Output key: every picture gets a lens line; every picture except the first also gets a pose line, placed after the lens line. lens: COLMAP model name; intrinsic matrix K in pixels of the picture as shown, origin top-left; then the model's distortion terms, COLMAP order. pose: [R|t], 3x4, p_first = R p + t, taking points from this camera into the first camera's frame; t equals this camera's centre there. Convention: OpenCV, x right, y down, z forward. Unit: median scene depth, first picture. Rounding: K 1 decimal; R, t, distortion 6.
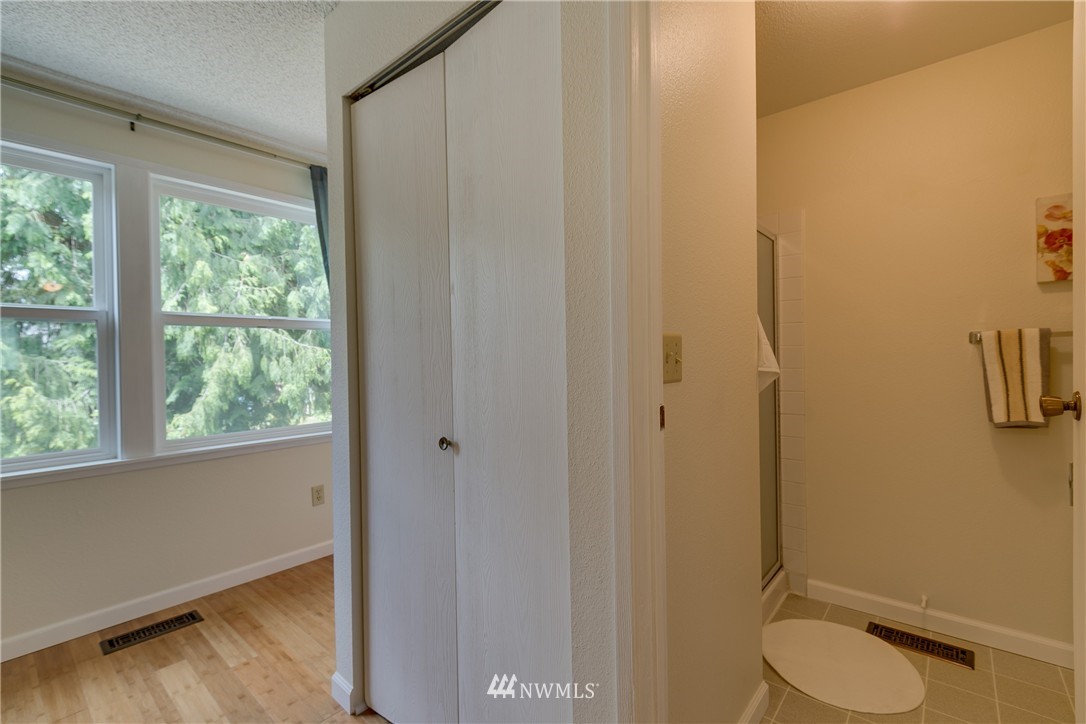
lens RADIAL K [[483.4, 0, 545.0], [0, 483.4, 360.5], [0, 0, 1]] dist [0.018957, -0.012756]
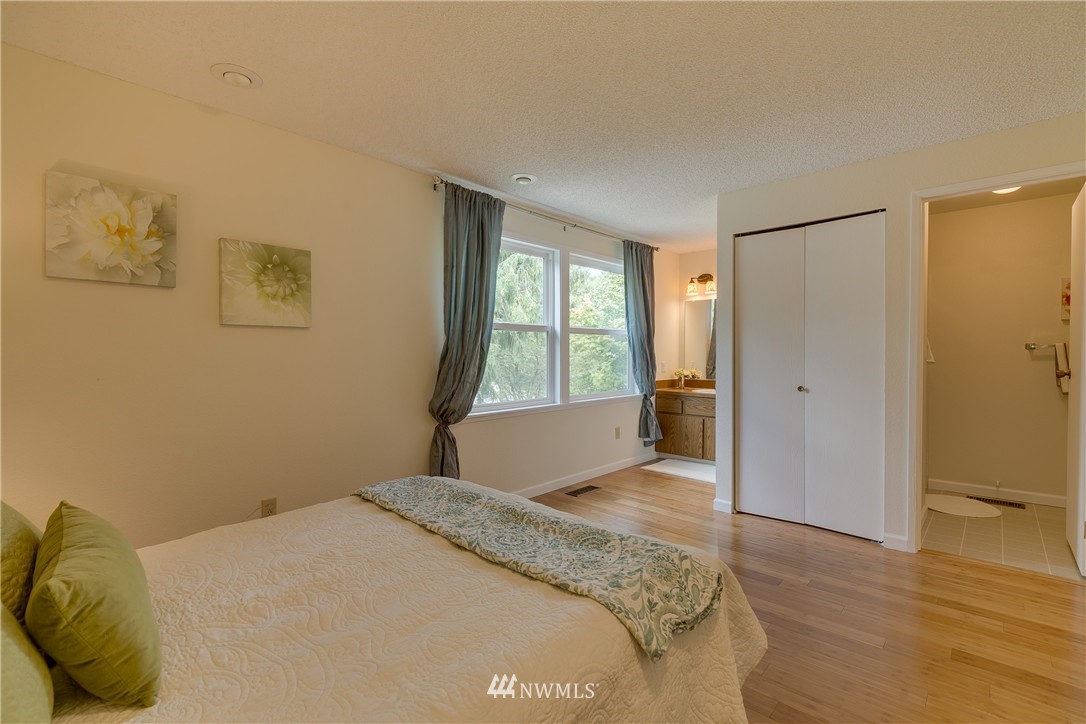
lens RADIAL K [[483.4, 0, 545.0], [0, 483.4, 360.5], [0, 0, 1]] dist [0.018957, -0.012756]
pose [[0.998916, 0.014591, -0.044209, -0.840554], [-0.014246, 0.999866, 0.008108, 0.018121], [0.044322, -0.007469, 0.998989, -0.900127]]
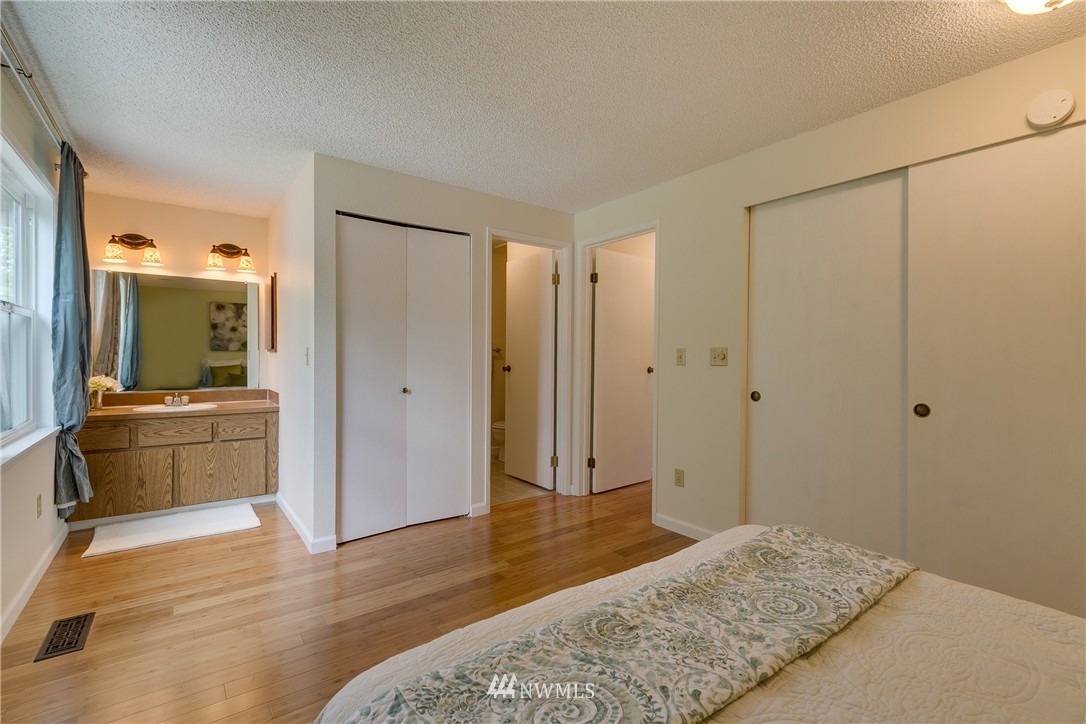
lens RADIAL K [[483.4, 0, 545.0], [0, 483.4, 360.5], [0, 0, 1]] dist [0.018957, -0.012756]
pose [[0.216643, 0.005844, 0.976233, -1.461510], [-0.003339, 0.999981, -0.005245, 0.020170], [-0.976245, -0.002123, 0.216659, -0.111008]]
